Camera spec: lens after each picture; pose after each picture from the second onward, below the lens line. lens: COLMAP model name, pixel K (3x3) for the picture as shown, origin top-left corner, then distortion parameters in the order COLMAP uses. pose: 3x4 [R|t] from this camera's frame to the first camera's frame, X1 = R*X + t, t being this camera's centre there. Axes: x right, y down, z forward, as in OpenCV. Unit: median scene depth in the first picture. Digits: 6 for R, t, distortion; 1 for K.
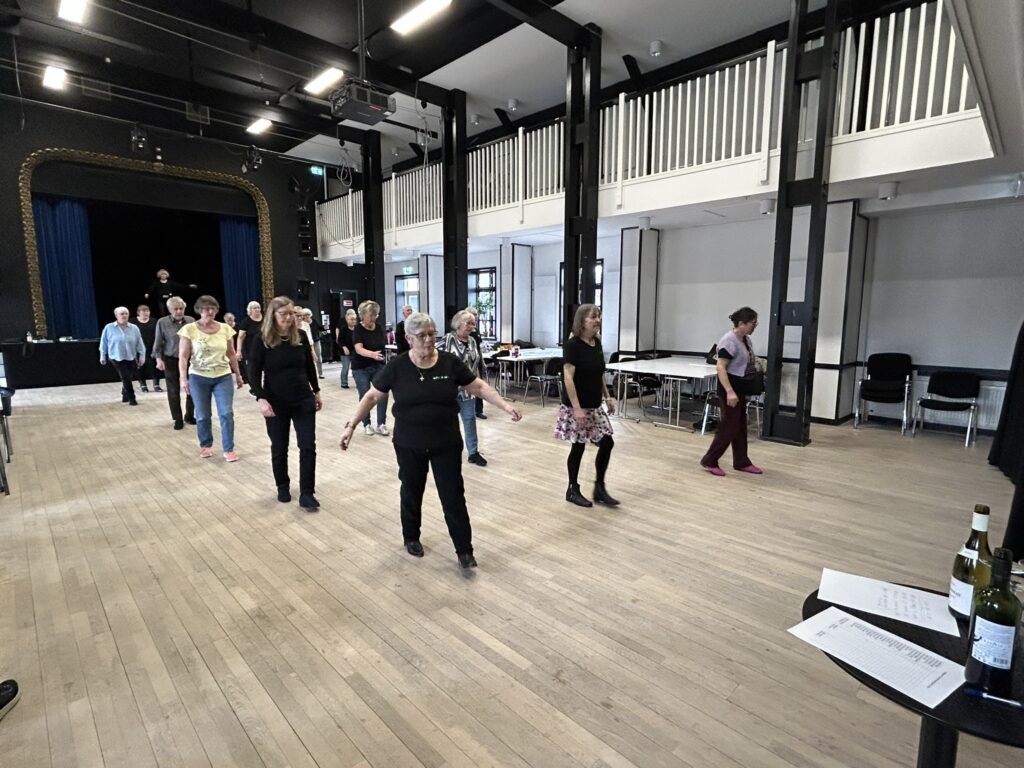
lens RADIAL K [[526.3, 0, 528.1], [0, 526.3, 397.2], [0, 0, 1]] dist [-0.001836, 0.002479]
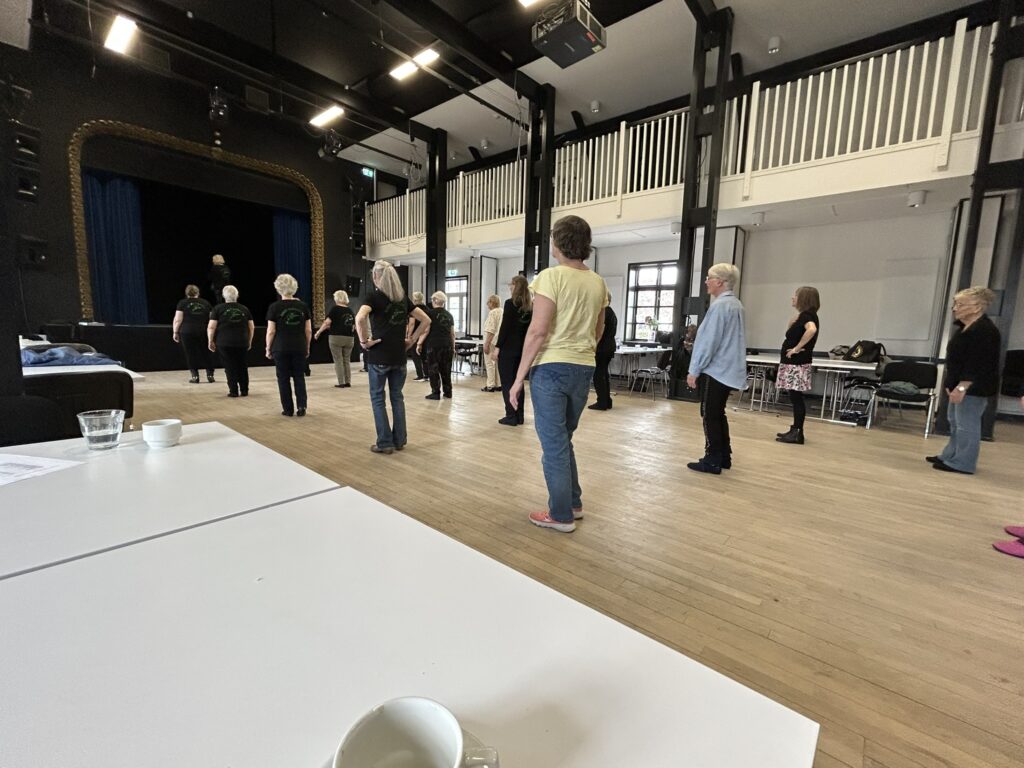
lens RADIAL K [[420.0, 0, 511.2], [0, 420.0, 371.7], [0, 0, 1]] dist [0.003996, -0.000441]
pose [[0.997857, 0.015061, 0.063682, -0.134647], [-0.013823, 0.999708, -0.019825, -0.020533], [-0.063962, 0.018902, 0.997773, 0.132237]]
